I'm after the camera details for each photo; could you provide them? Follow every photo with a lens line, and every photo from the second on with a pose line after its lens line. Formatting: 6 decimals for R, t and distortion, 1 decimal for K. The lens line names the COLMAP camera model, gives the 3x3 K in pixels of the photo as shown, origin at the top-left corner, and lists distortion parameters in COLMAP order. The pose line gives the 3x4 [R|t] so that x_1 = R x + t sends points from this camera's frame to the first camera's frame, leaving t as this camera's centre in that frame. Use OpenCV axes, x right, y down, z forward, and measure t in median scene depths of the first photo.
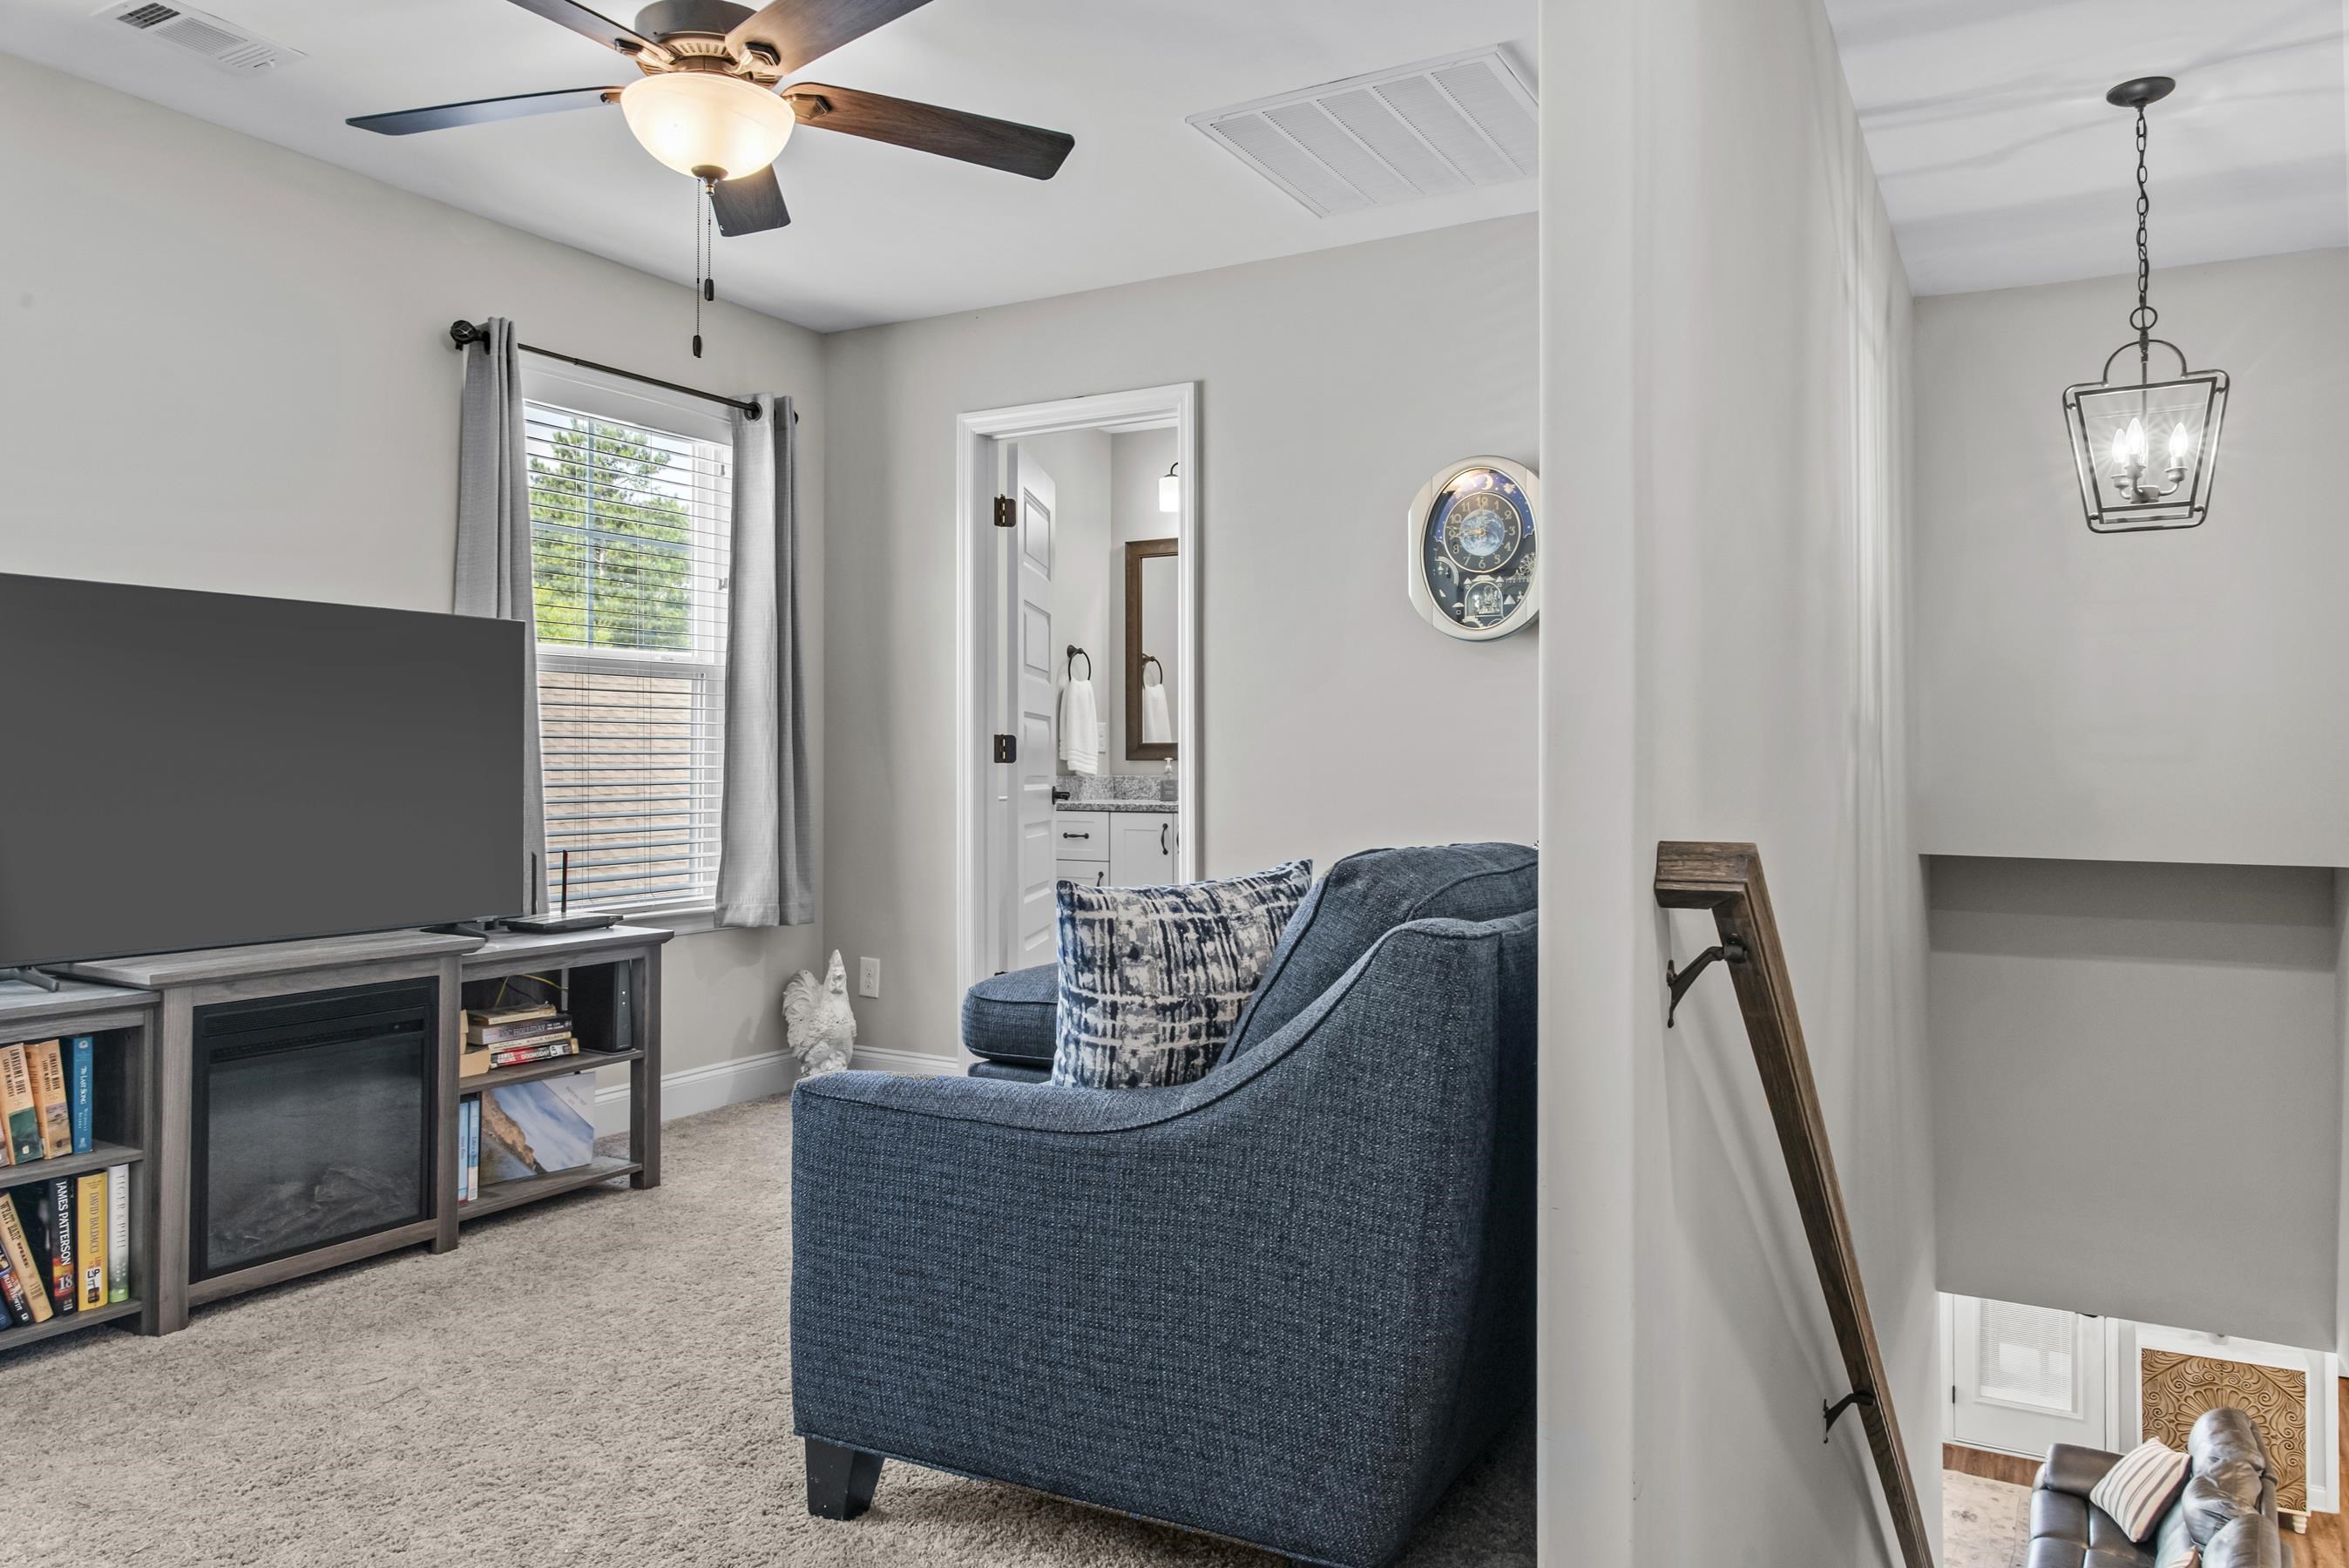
lens RADIAL K [[1583.7, 0, 1171.1], [0, 1583.7, 777.6], [0, 0, 1]] dist [0.004366, -0.010461]
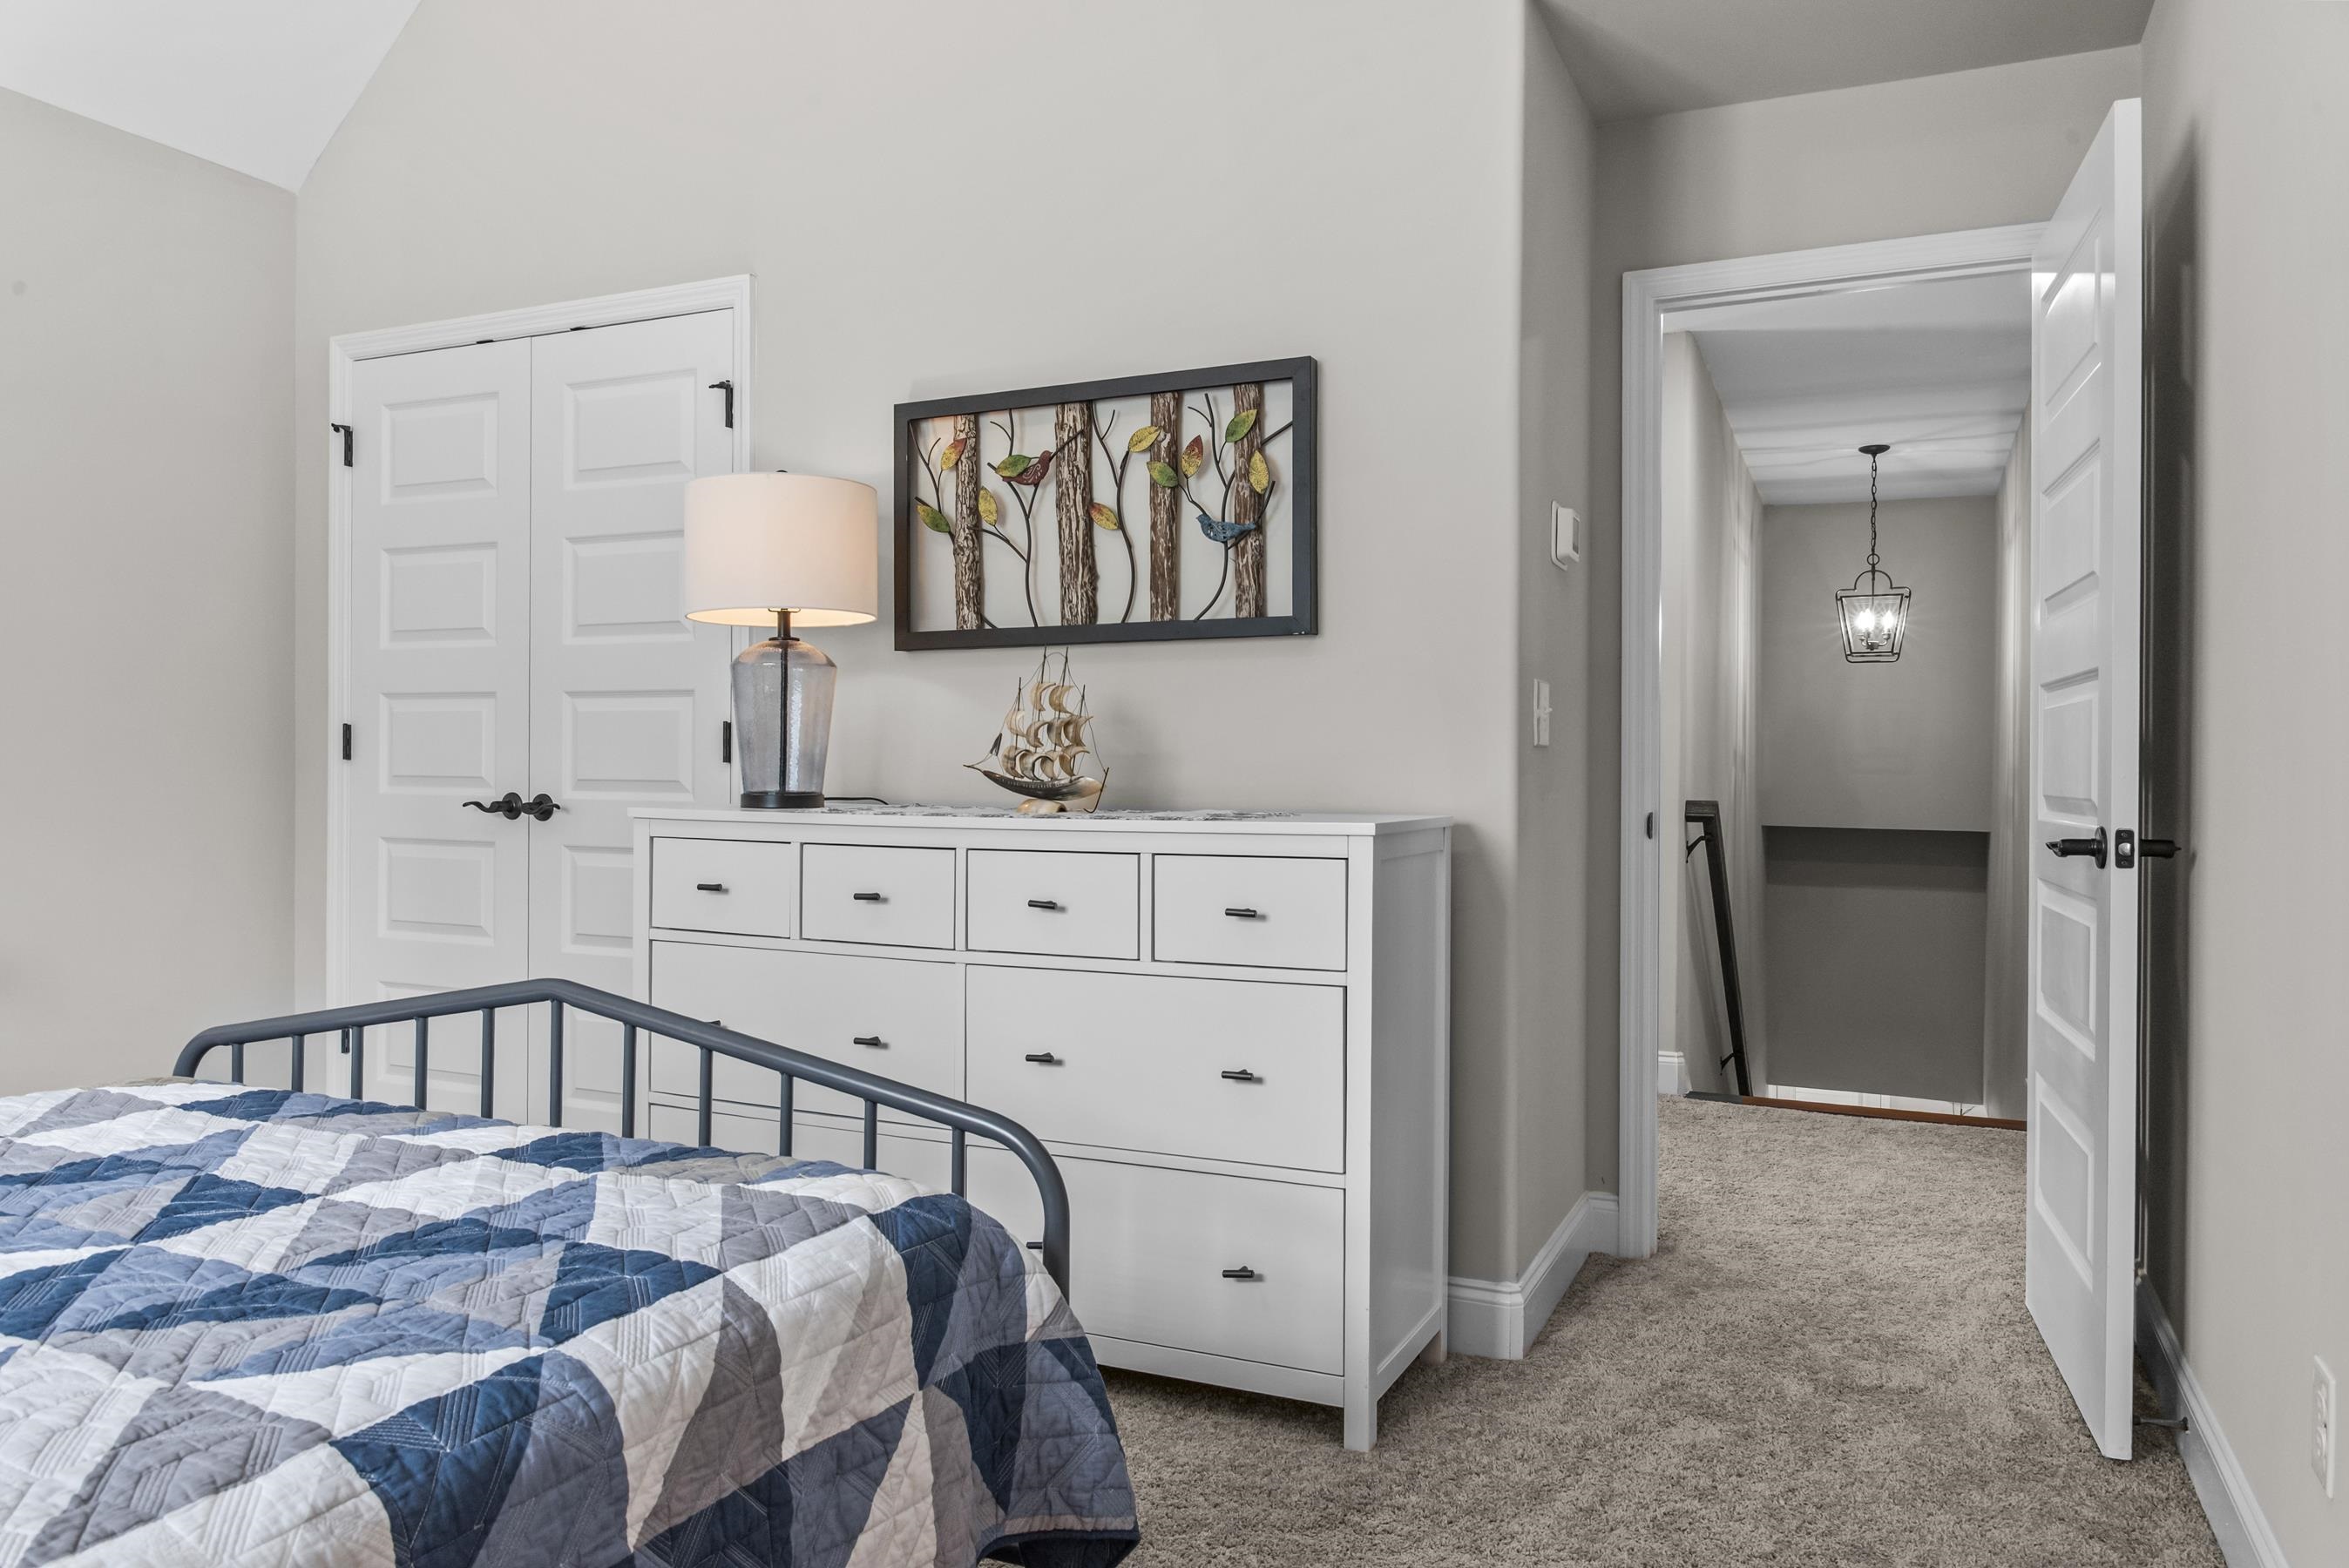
lens RADIAL K [[1583.7, 0, 1178.4], [0, 1583.7, 784.9], [0, 0, 1]] dist [0.004366, -0.010461]
pose [[0.995854, 0.012413, 0.090113, -0.474372], [-0.013151, 0.999885, 0.007604, -0.000615], [-0.090008, -0.008757, 0.995903, -0.986564]]
